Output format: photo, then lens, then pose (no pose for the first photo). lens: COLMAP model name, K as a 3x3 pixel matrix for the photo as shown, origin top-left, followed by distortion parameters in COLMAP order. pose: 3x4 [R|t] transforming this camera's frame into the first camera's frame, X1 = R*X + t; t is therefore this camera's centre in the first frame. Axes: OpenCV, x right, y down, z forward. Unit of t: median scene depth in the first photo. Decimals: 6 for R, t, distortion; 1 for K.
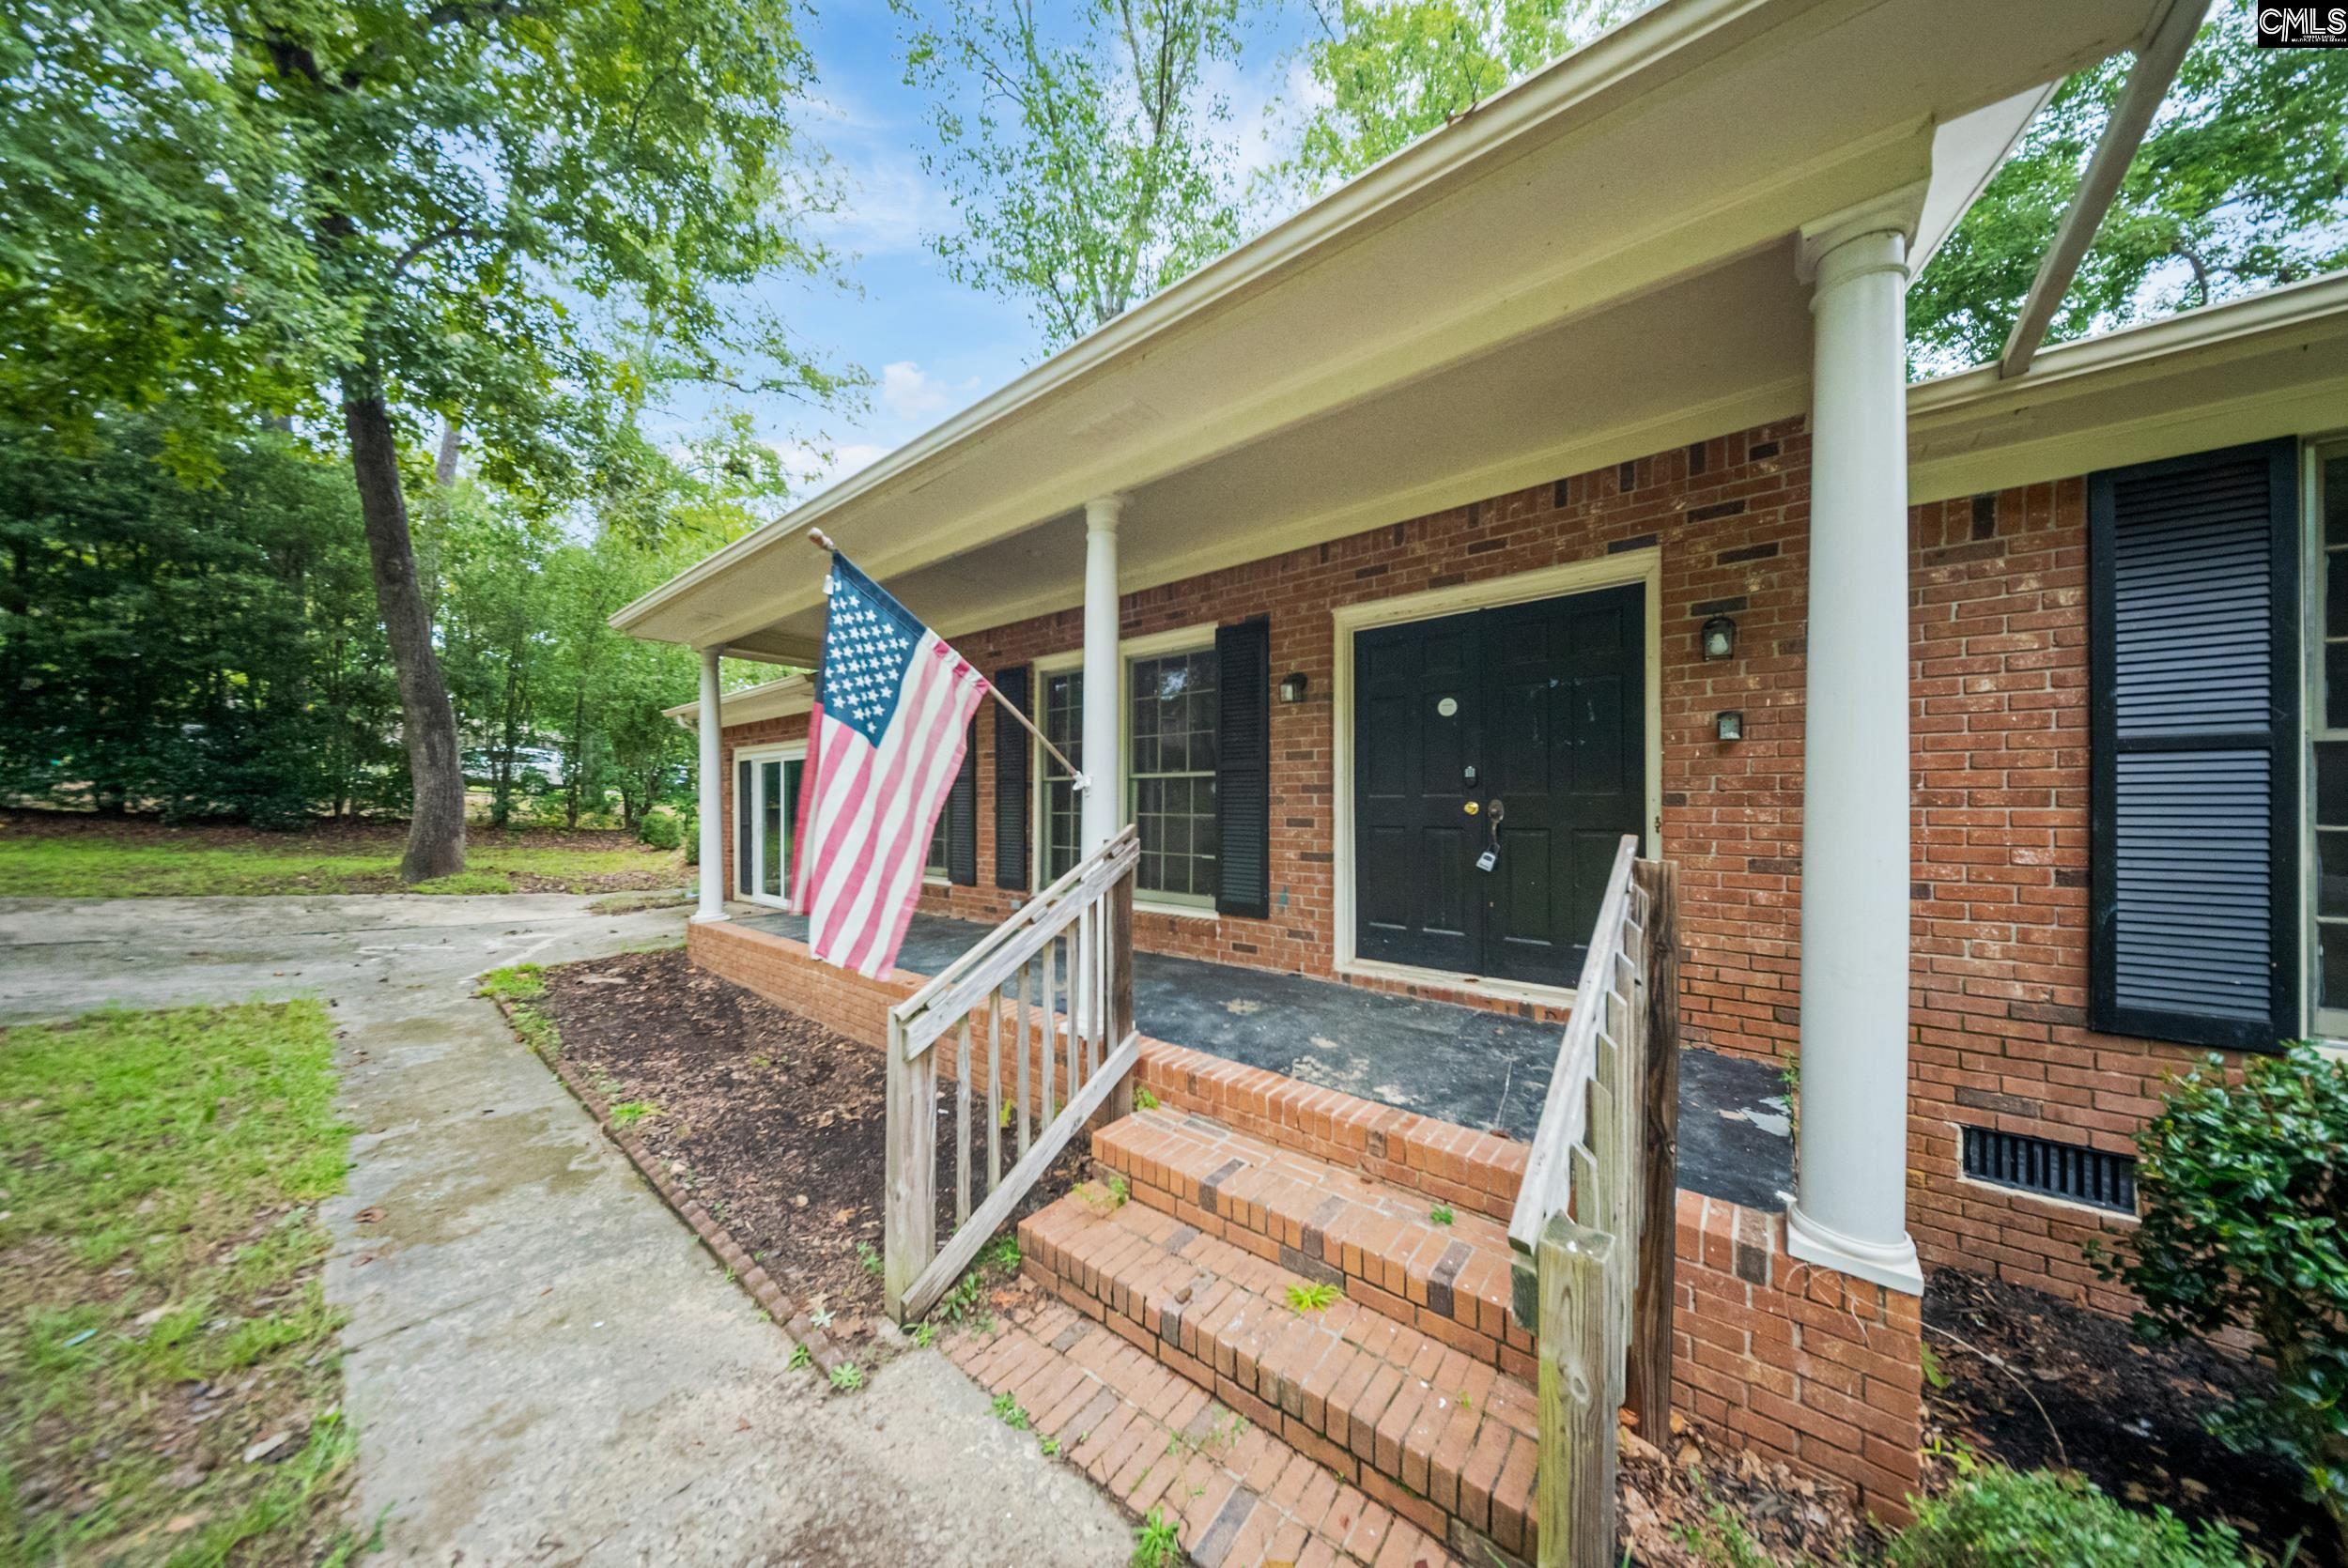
lens RADIAL K [[722.1, 0, 1175.0], [0, 722.1, 771.4], [0, 0, 1]] dist [0.000779, 0.000003]
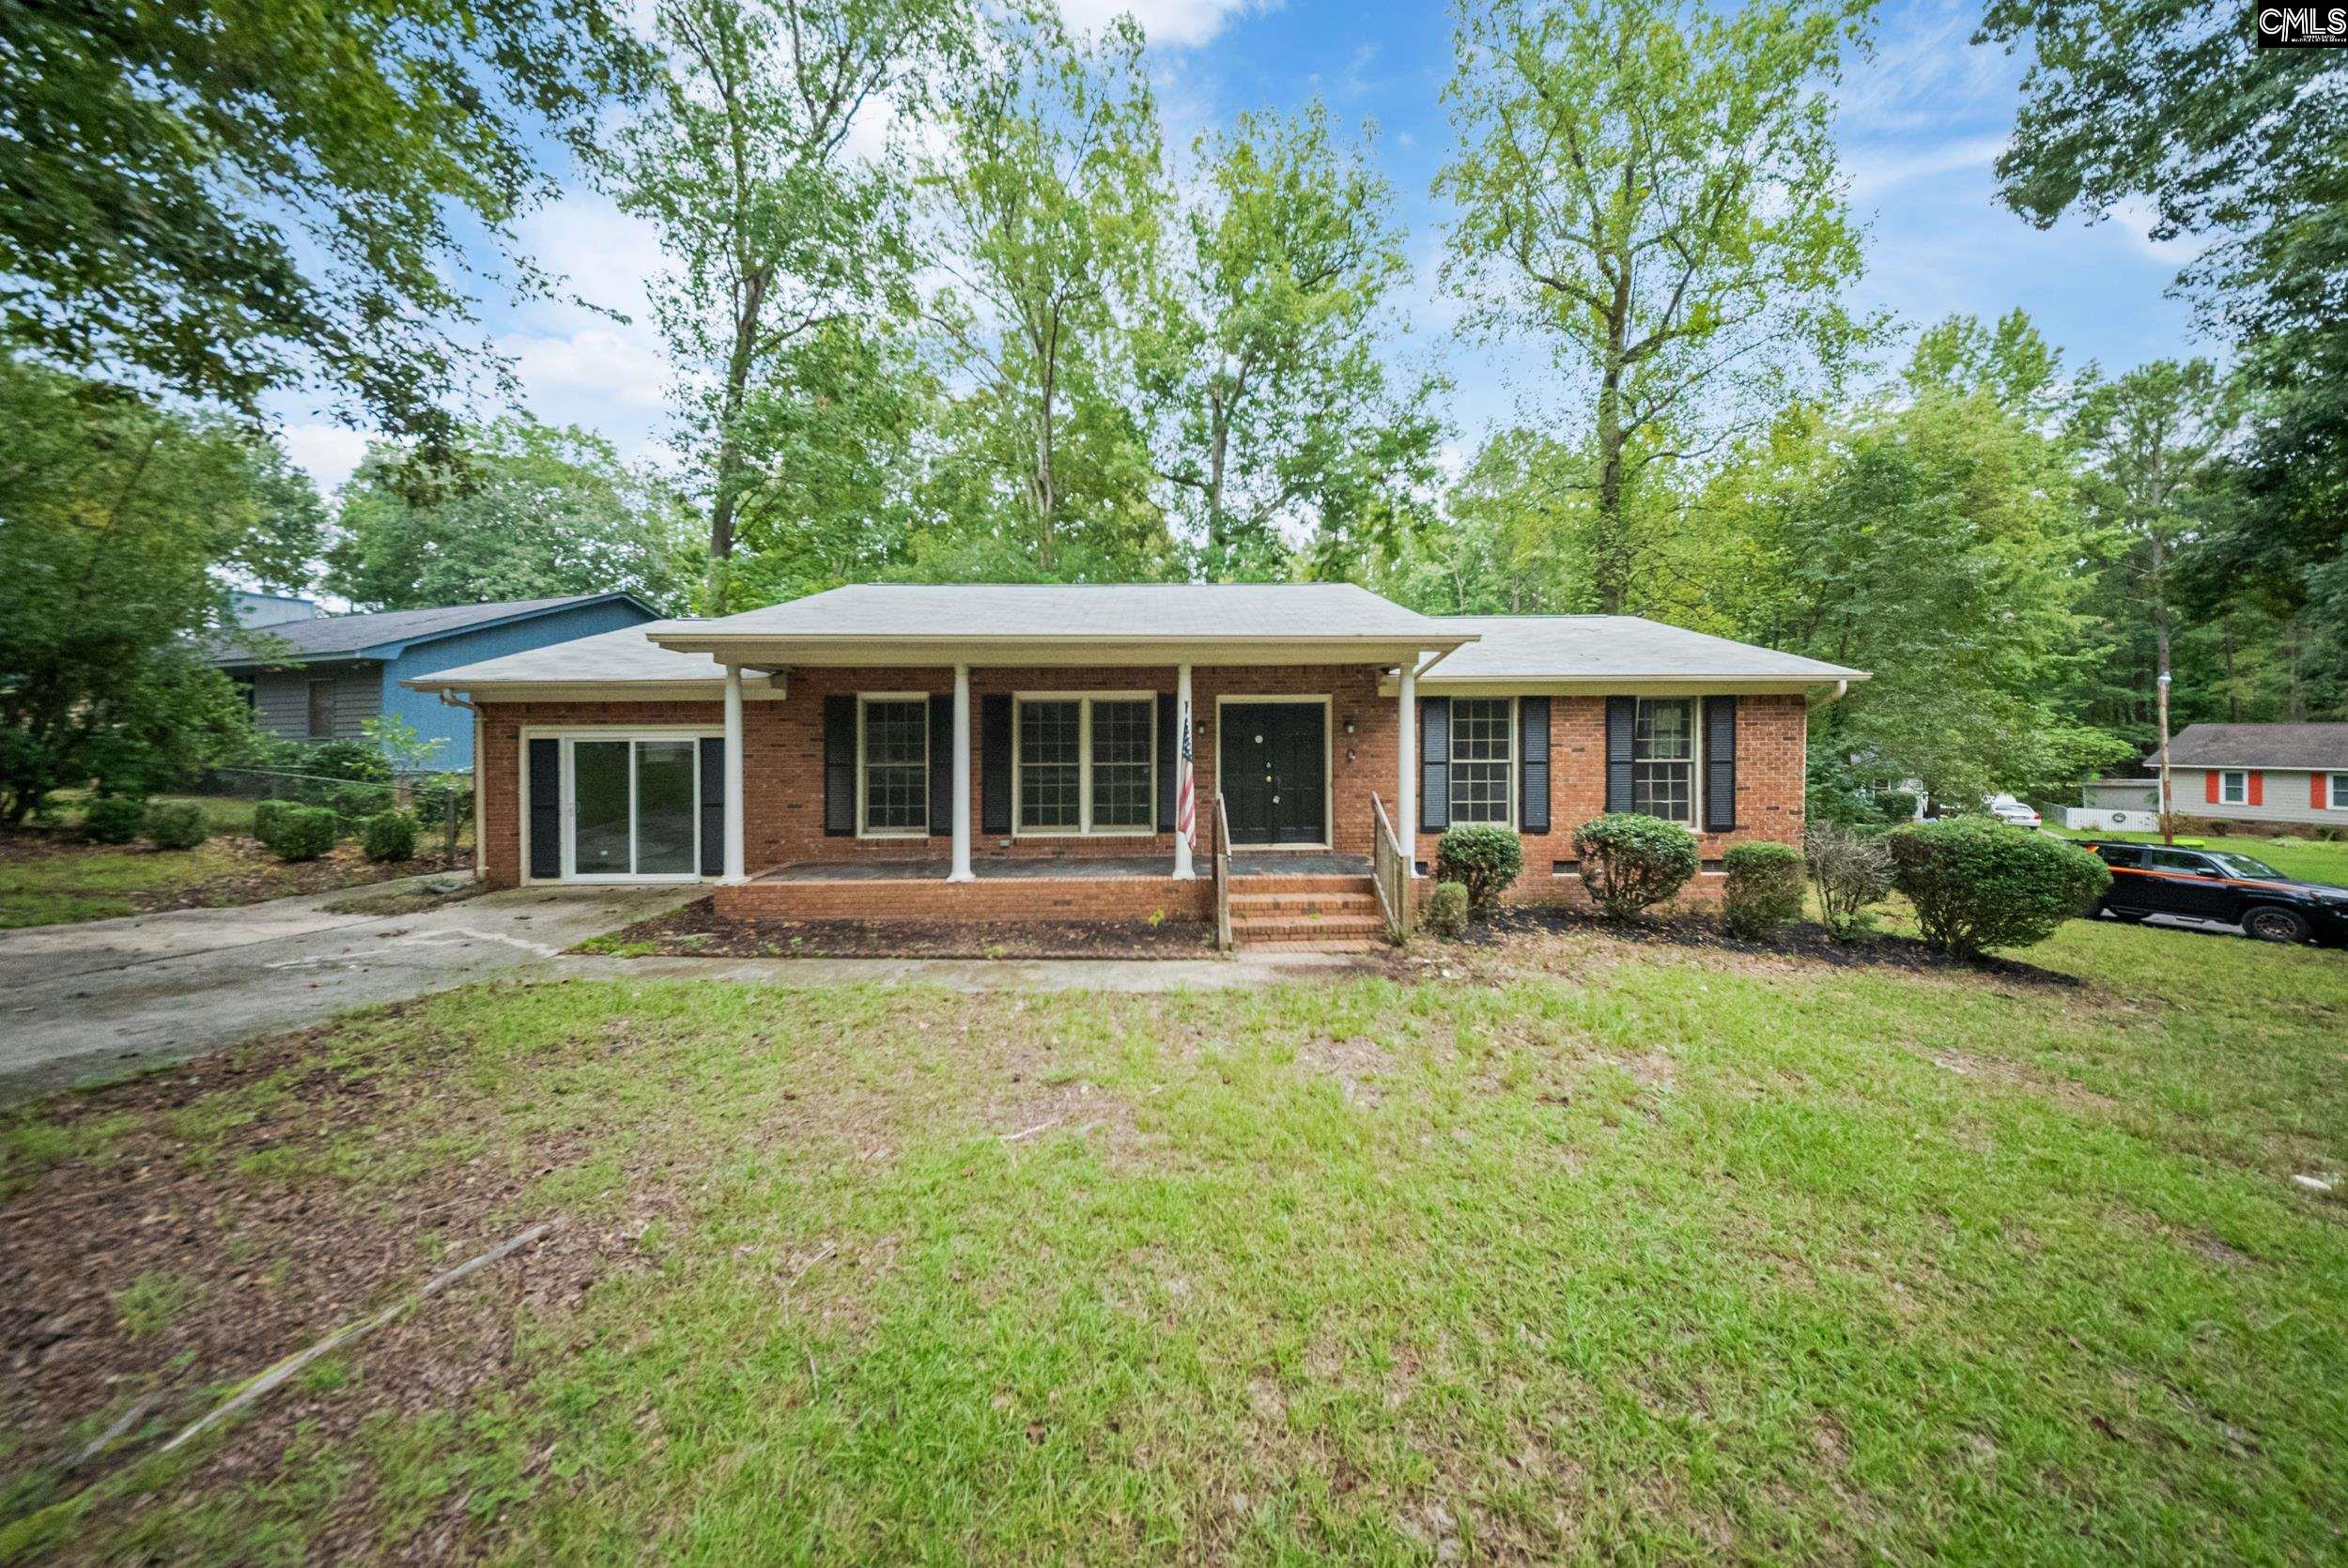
lens RADIAL K [[703.9, 0, 1184.1], [0, 703.9, 775.3], [0, 0, 1]] dist [-0.000197, -0.000038]
pose [[0.768560, 0.005457, 0.639755, -1.475312], [-0.021141, 0.999634, 0.016871, -0.004224], [-0.639429, -0.026492, 0.768394, -0.763014]]
